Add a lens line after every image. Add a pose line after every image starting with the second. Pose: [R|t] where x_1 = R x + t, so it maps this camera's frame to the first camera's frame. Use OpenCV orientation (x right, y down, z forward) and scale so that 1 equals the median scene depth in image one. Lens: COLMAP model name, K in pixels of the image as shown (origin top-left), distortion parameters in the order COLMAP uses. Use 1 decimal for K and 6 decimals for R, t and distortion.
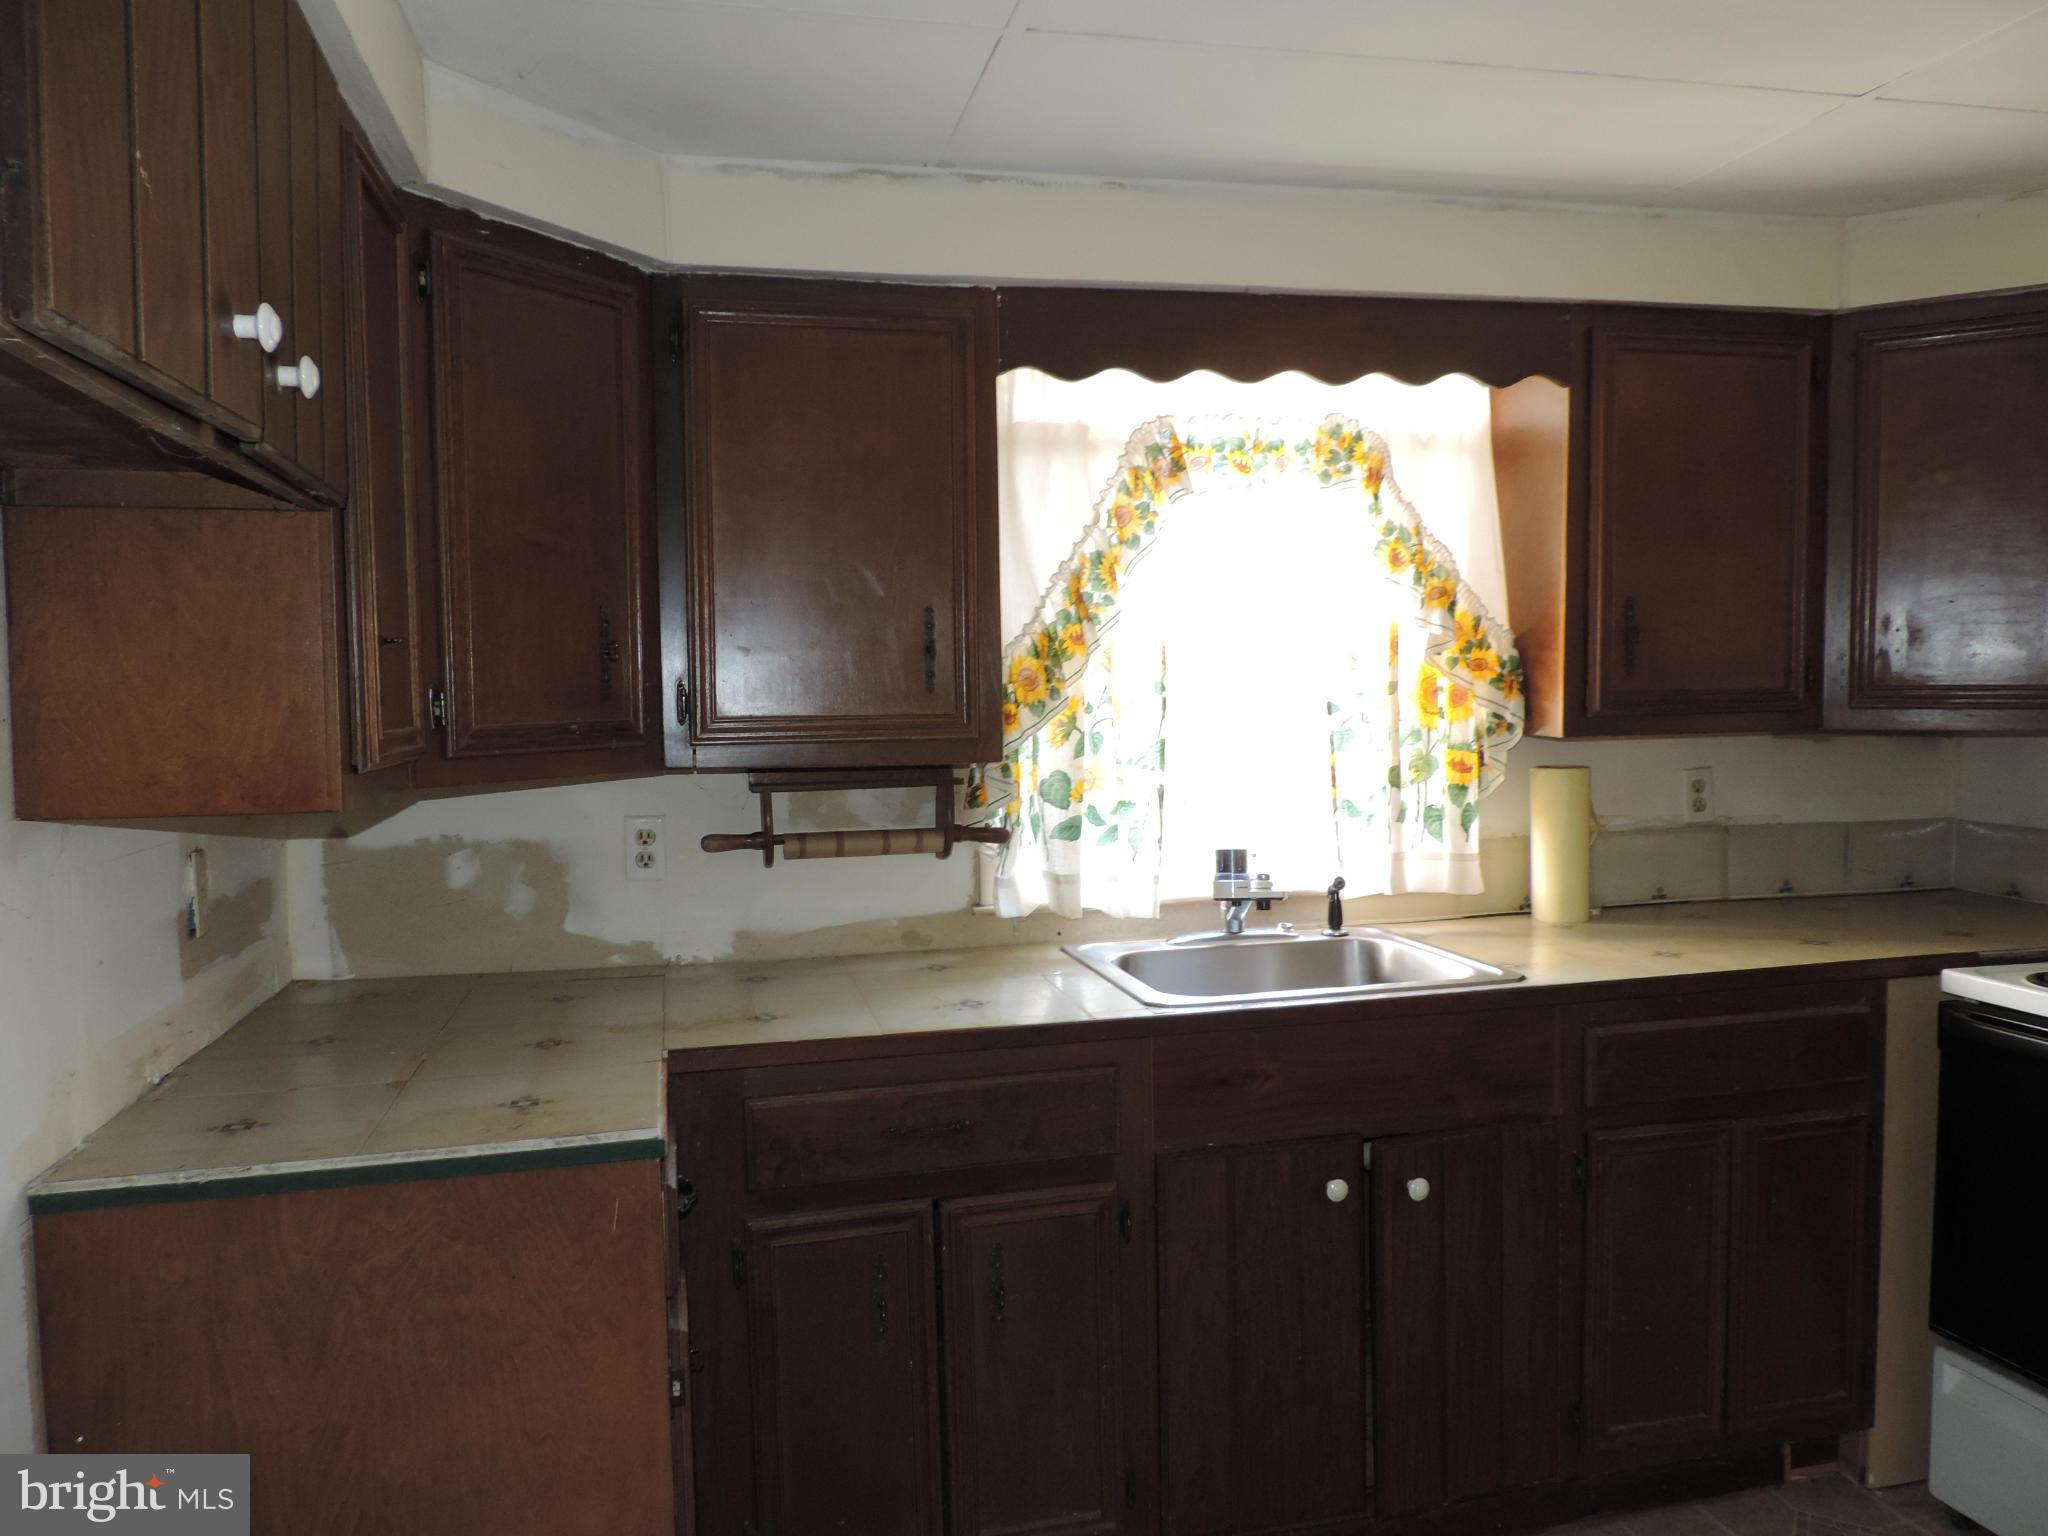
lens RADIAL K [[1443.5, 0, 1023.7], [0, 1443.5, 768.6], [0, 0, 1]] dist [-0.019105, -0.004029]
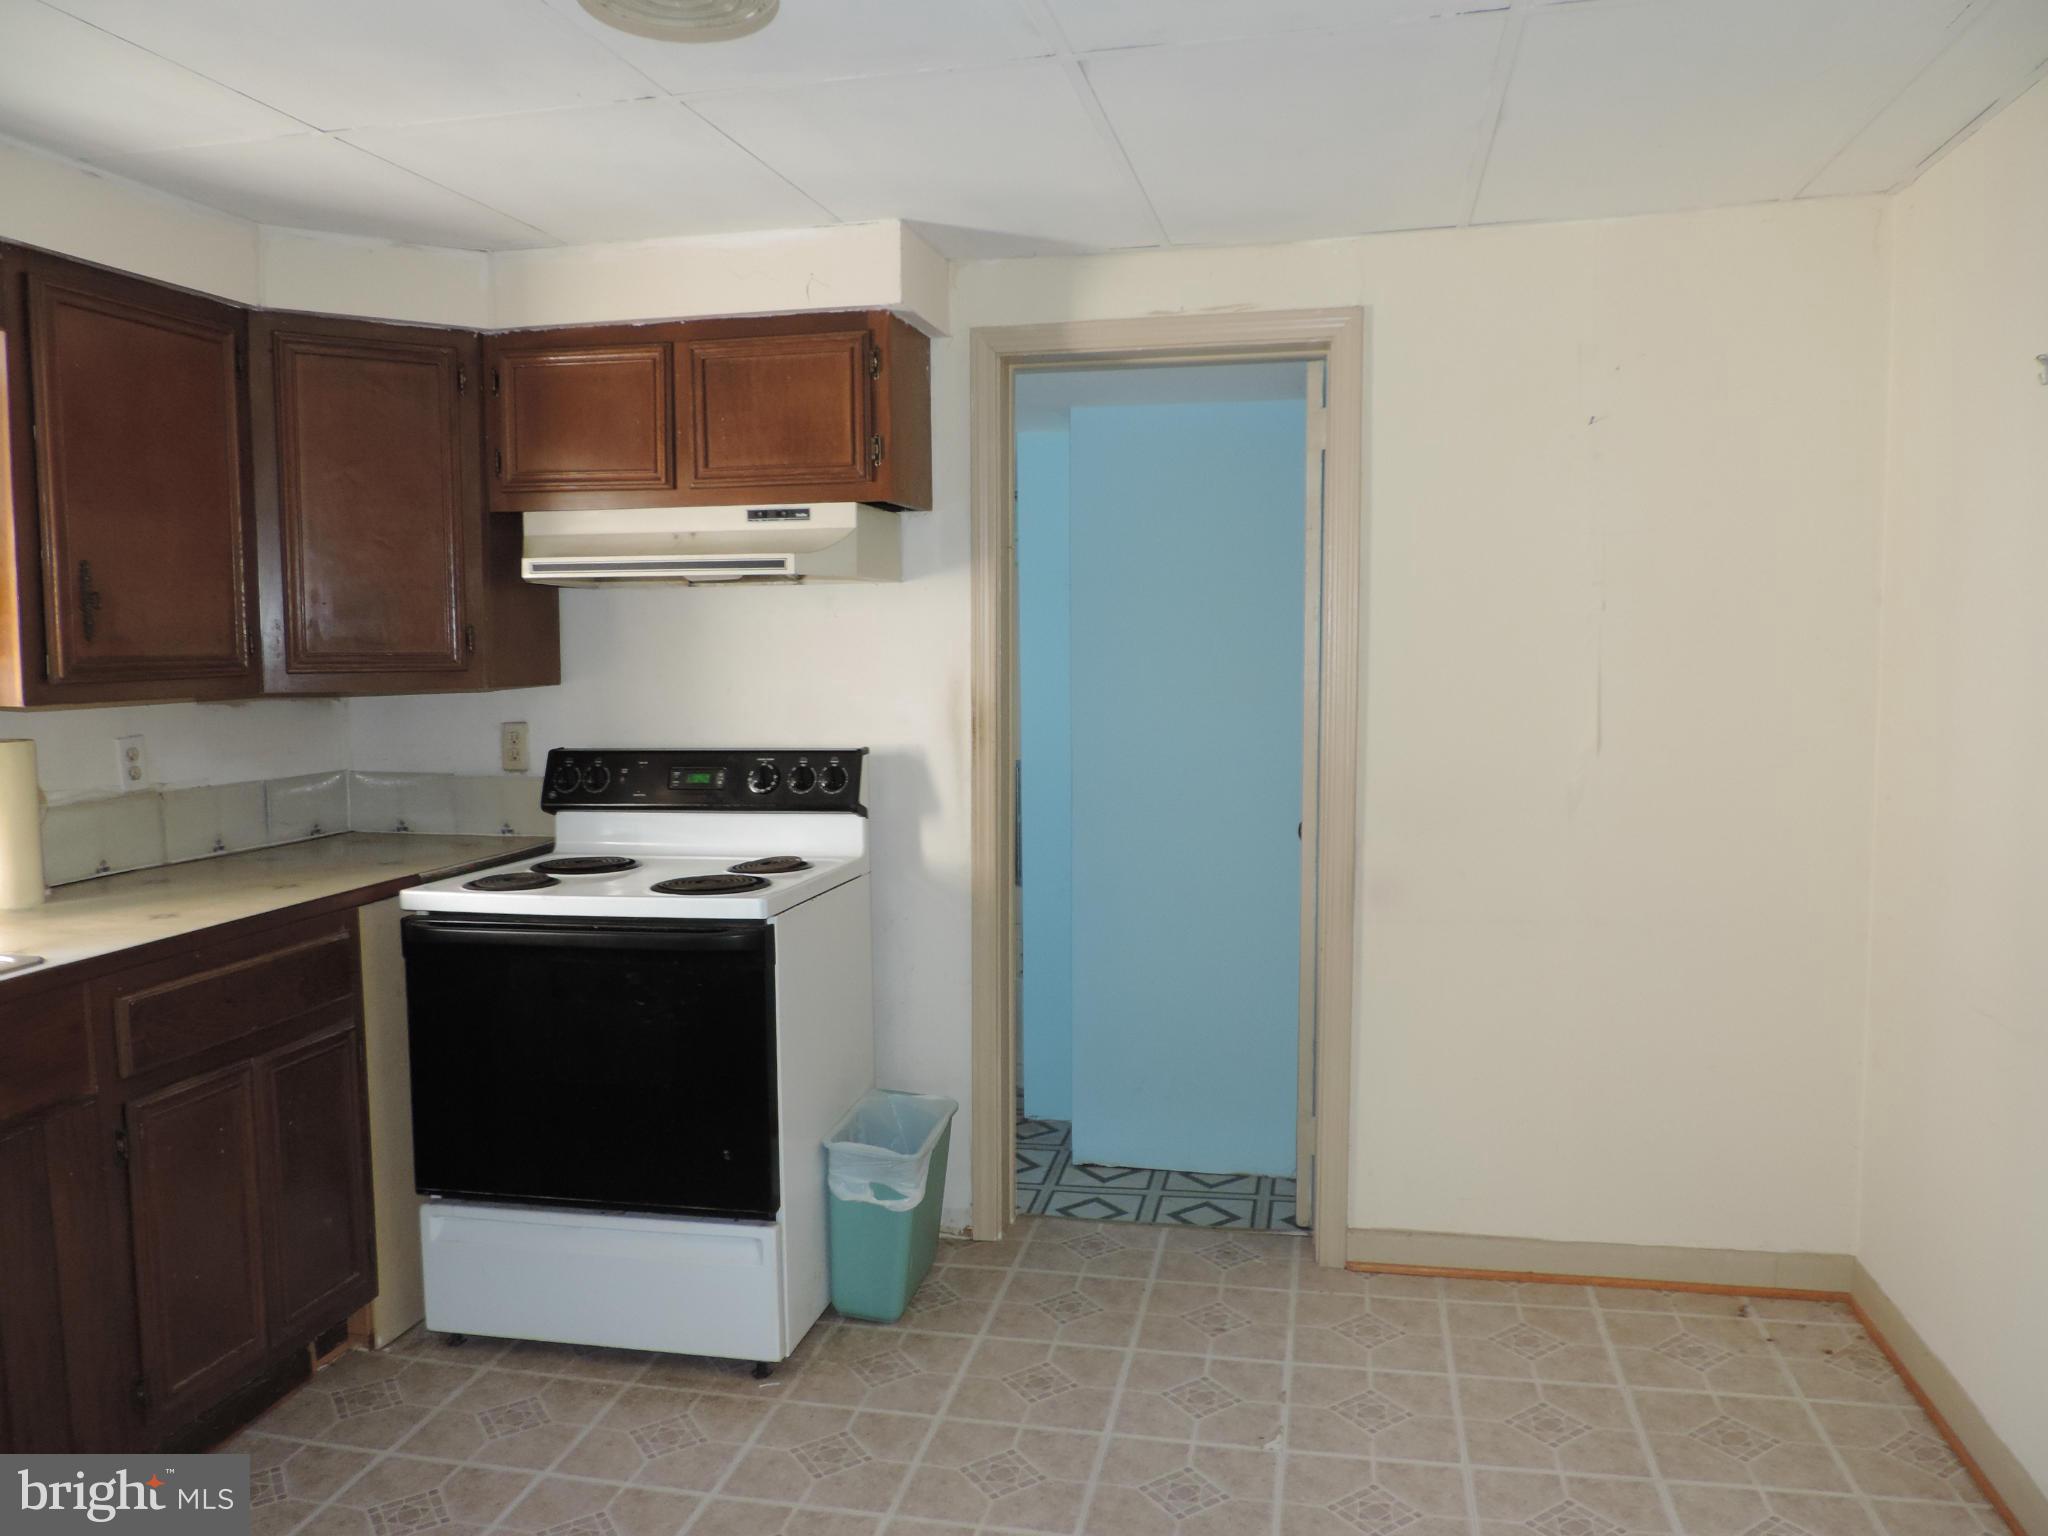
lens RADIAL K [[1443.5, 0, 1027.1], [0, 1443.5, 766.1], [0, 0, 1]] dist [-0.019105, -0.004029]
pose [[0.436765, -0.066273, 0.897131, -0.180975], [0.055943, 0.997353, 0.046441, 0.010341], [-0.897835, 0.029904, 0.439316, 0.006442]]
